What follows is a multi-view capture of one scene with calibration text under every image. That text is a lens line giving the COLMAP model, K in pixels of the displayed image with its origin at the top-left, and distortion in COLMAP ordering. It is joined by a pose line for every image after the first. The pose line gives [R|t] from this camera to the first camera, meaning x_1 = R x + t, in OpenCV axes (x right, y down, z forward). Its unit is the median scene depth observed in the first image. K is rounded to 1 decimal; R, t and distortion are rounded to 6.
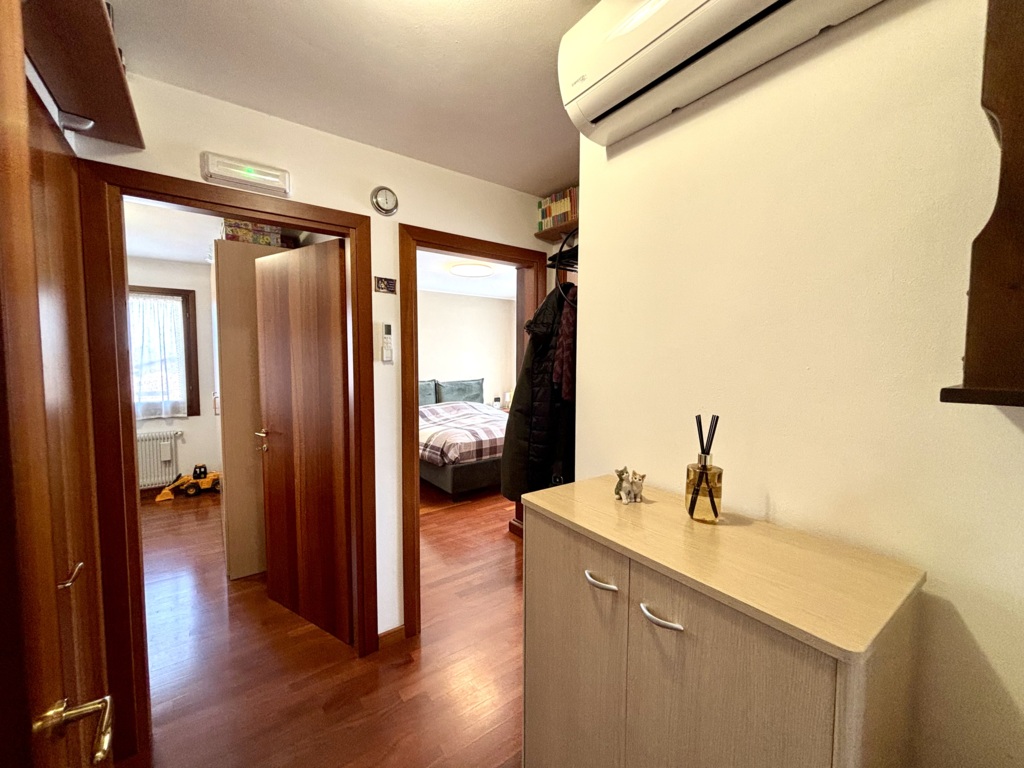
lens RADIAL K [[414.0, 0, 509.6], [0, 414.0, 384.9], [0, 0, 1]] dist [0.000313, -0.000464]
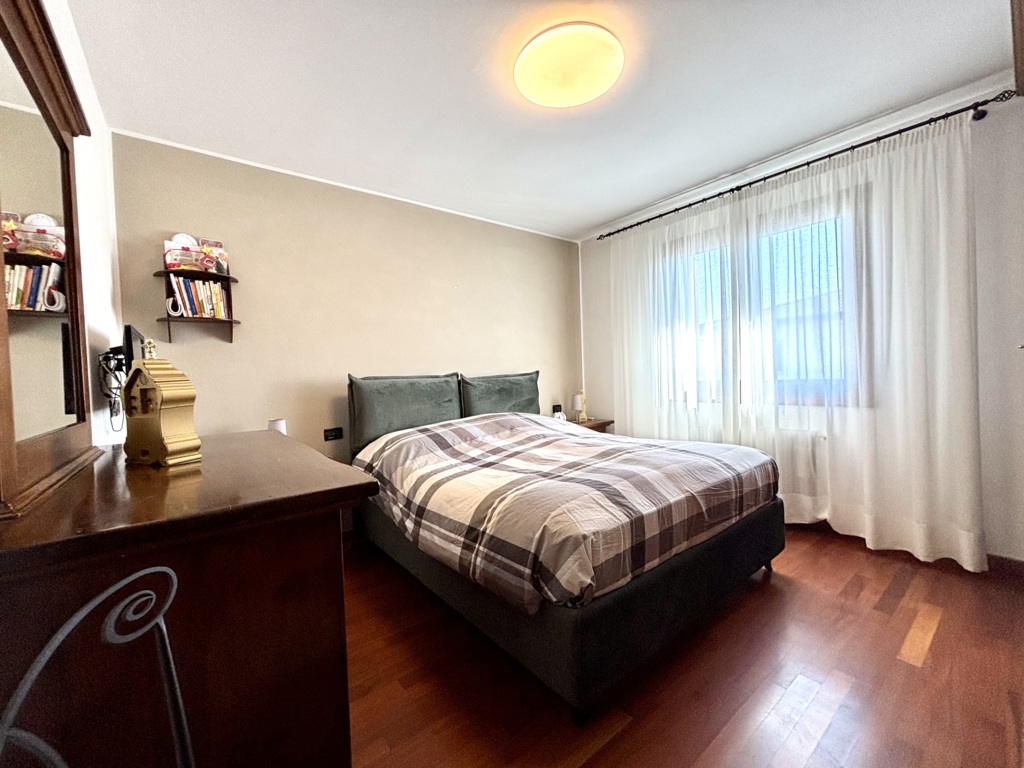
lens RADIAL K [[414.0, 0, 512.3], [0, 414.0, 384.8], [0, 0, 1]] dist [0.000313, -0.000464]
pose [[0.998729, -0.039379, 0.031449, -0.176348], [0.040528, 0.998501, -0.036789, 0.034097], [-0.029953, 0.038017, 0.998828, 0.648875]]
